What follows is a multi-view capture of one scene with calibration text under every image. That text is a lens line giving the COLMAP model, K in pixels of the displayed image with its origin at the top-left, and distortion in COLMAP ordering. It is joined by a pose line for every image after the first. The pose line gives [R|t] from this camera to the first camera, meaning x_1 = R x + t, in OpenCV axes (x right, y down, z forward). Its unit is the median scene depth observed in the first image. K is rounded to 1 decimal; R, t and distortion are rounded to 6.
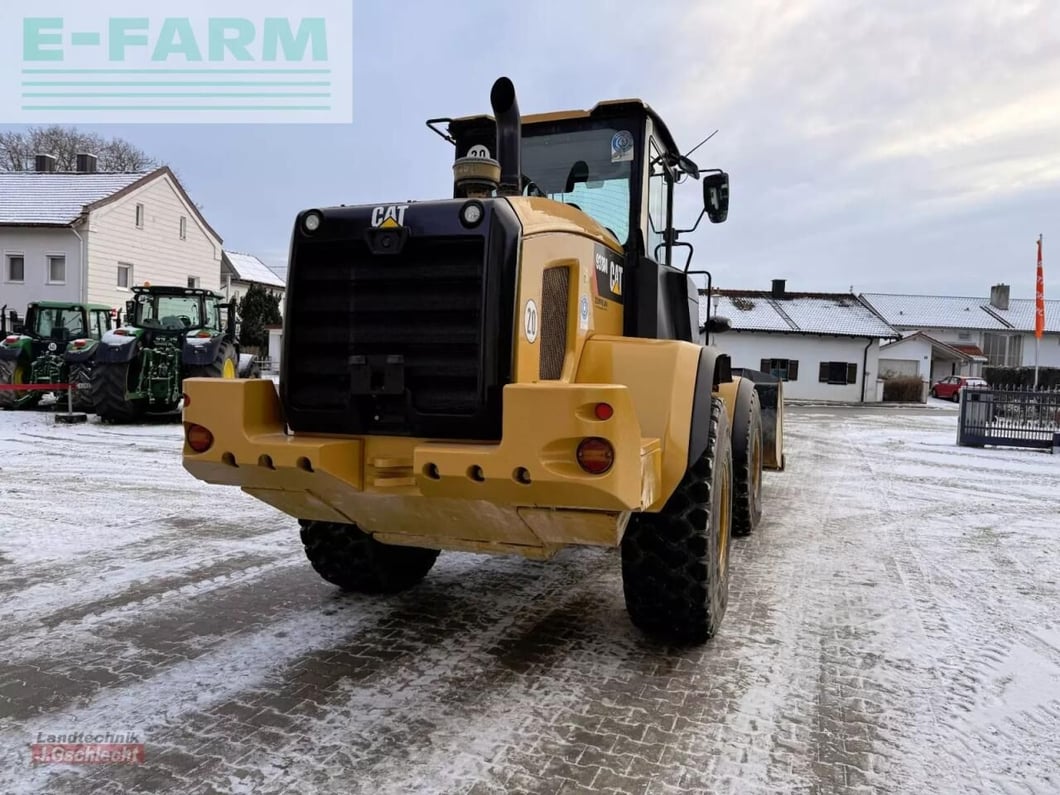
lens RADIAL K [[739.0, 0, 526.6], [0, 739.0, 397.4], [0, 0, 1]] dist [0.070587, -0.093805]
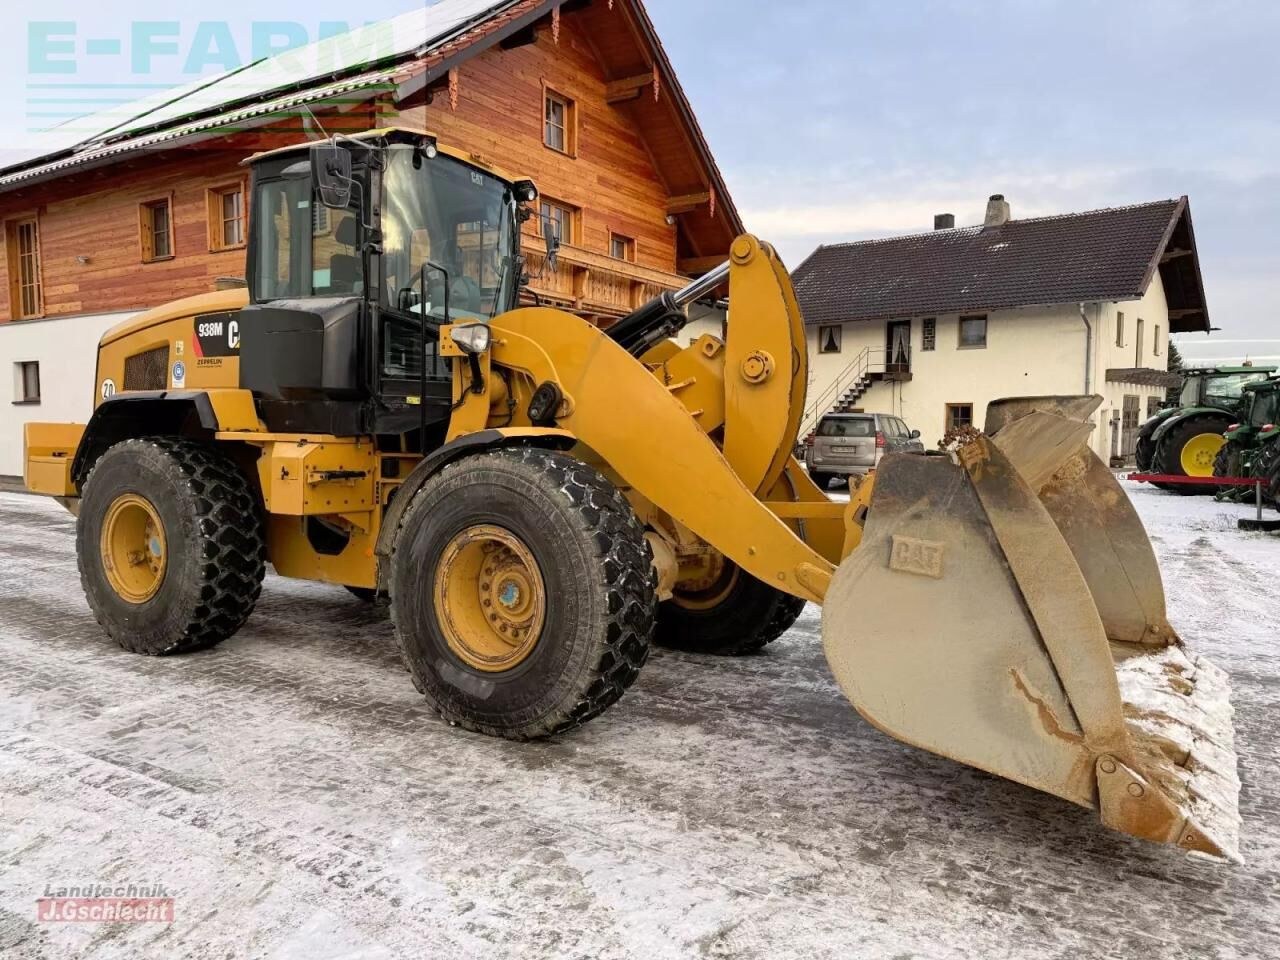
lens RADIAL K [[893.2, 0, 640.0], [0, 893.2, 480.0], [0, 0, 1]] dist [0.060665, -0.080580]
pose [[-0.179120, 0.022203, -0.983577, 1.459469], [-0.062723, 0.997454, 0.033939, -0.030935], [0.981826, 0.067772, -0.177271, 2.001336]]
